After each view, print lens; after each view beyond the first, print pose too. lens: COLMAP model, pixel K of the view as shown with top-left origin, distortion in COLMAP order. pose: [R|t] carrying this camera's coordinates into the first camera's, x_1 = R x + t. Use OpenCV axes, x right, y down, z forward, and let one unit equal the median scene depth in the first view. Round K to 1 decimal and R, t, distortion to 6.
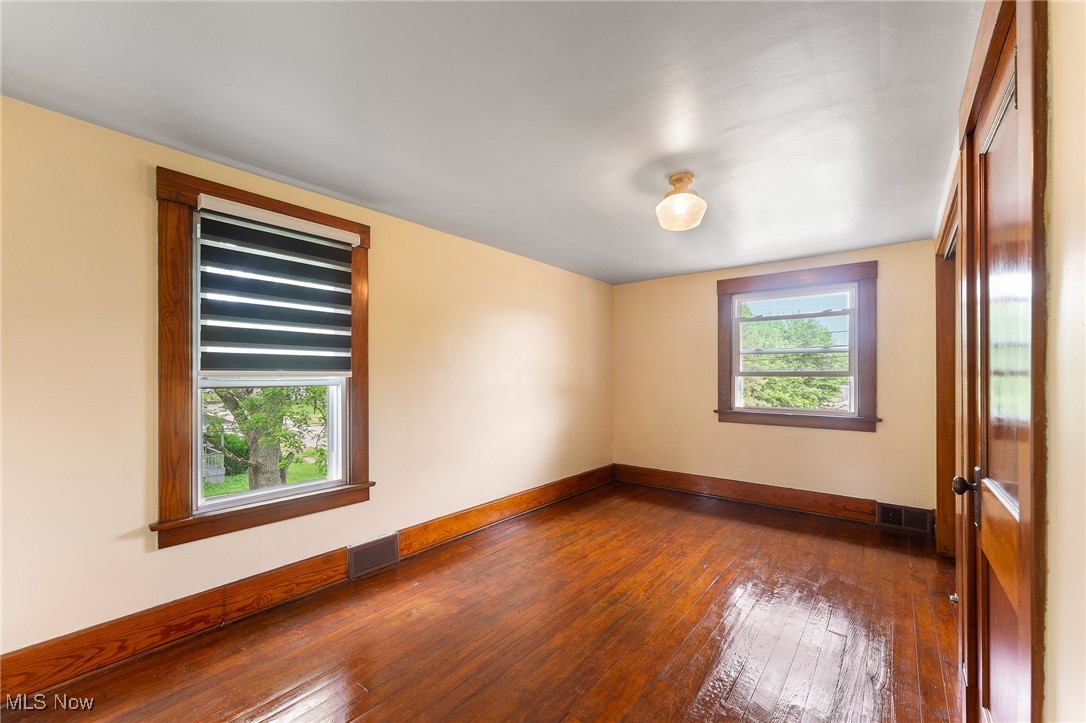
lens RADIAL K [[444.0, 0, 542.2], [0, 444.0, 373.7], [0, 0, 1]] dist [-0.000189, -0.000027]
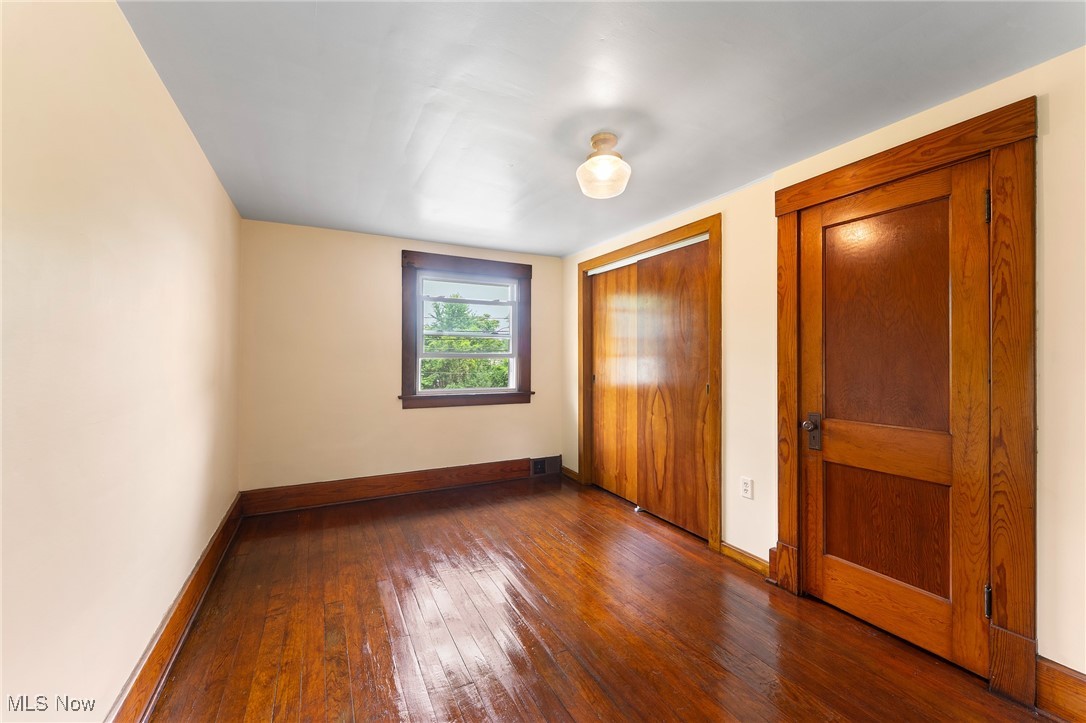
lens RADIAL K [[430.5, 0, 550.2], [0, 430.5, 352.8], [0, 0, 1]] dist [0.000789, 0.000008]
pose [[0.400267, 0.011187, 0.916330, -0.301267], [-0.005303, 0.999937, -0.009891, 0.002762], [-0.916383, -0.000900, 0.400301, 0.420703]]
